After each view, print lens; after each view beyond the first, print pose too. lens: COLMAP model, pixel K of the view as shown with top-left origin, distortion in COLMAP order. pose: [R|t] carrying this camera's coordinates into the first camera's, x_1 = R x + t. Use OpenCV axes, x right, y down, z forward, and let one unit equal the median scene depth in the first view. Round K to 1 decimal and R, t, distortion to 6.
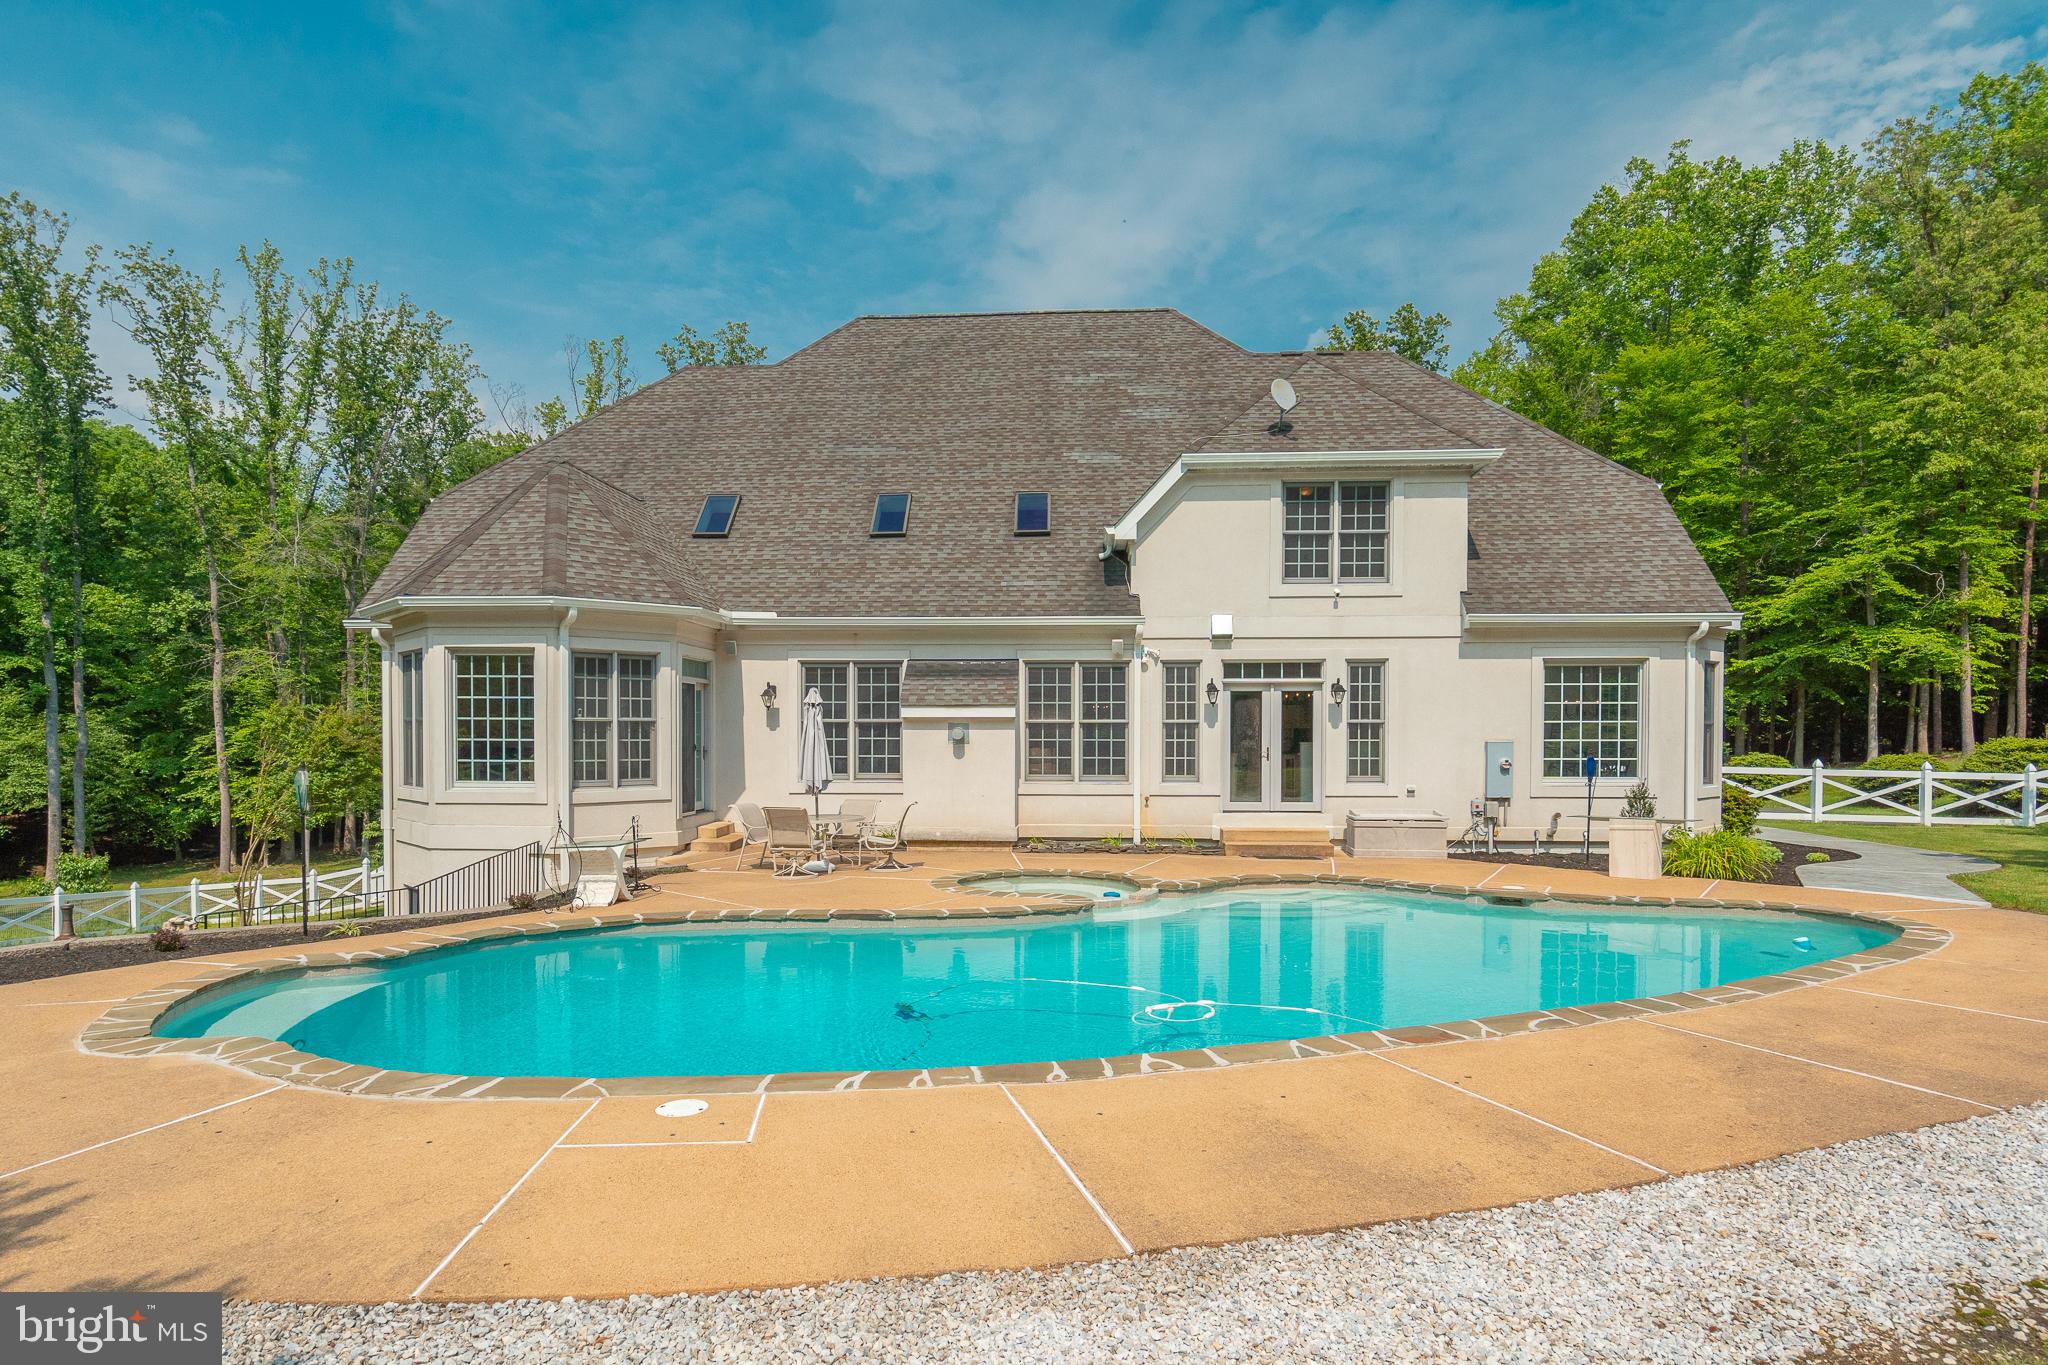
lens RADIAL K [[1059.6, 0, 1035.5], [0, 1059.6, 724.2], [0, 0, 1]] dist [0.001297, 0.001301]
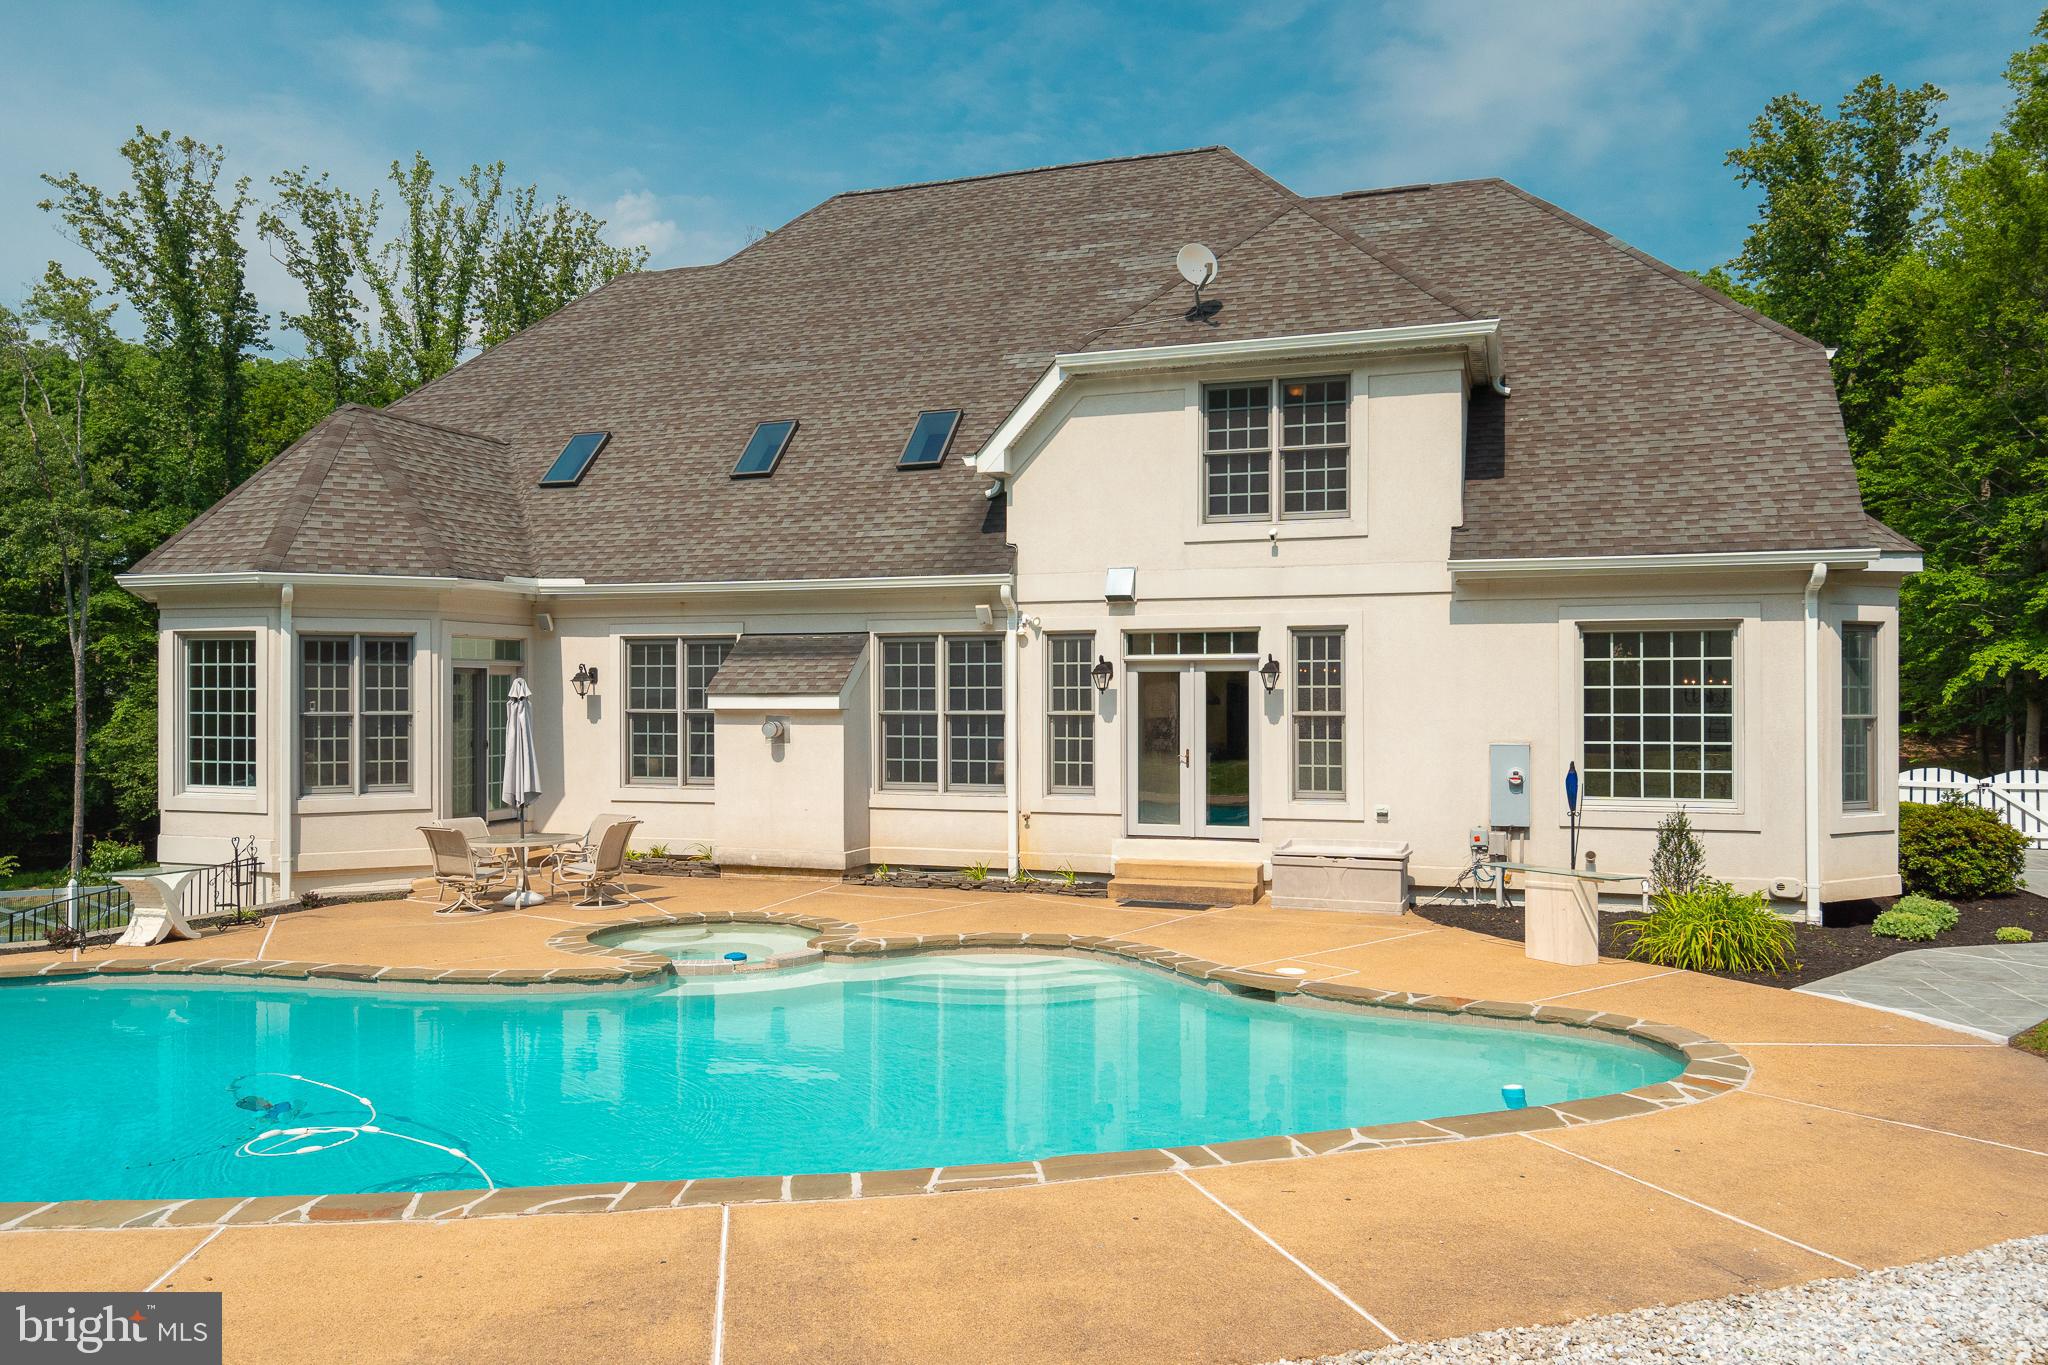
lens RADIAL K [[1371.6, 0, 1028.1], [0, 1371.6, 660.8], [0, 0, 1]] dist [0.011833, -0.010662]
pose [[0.969169, -0.007894, -0.246270, 0.346592], [0.003470, 0.999825, -0.018391, -0.021730], [0.246372, 0.016969, 0.969027, 0.061127]]
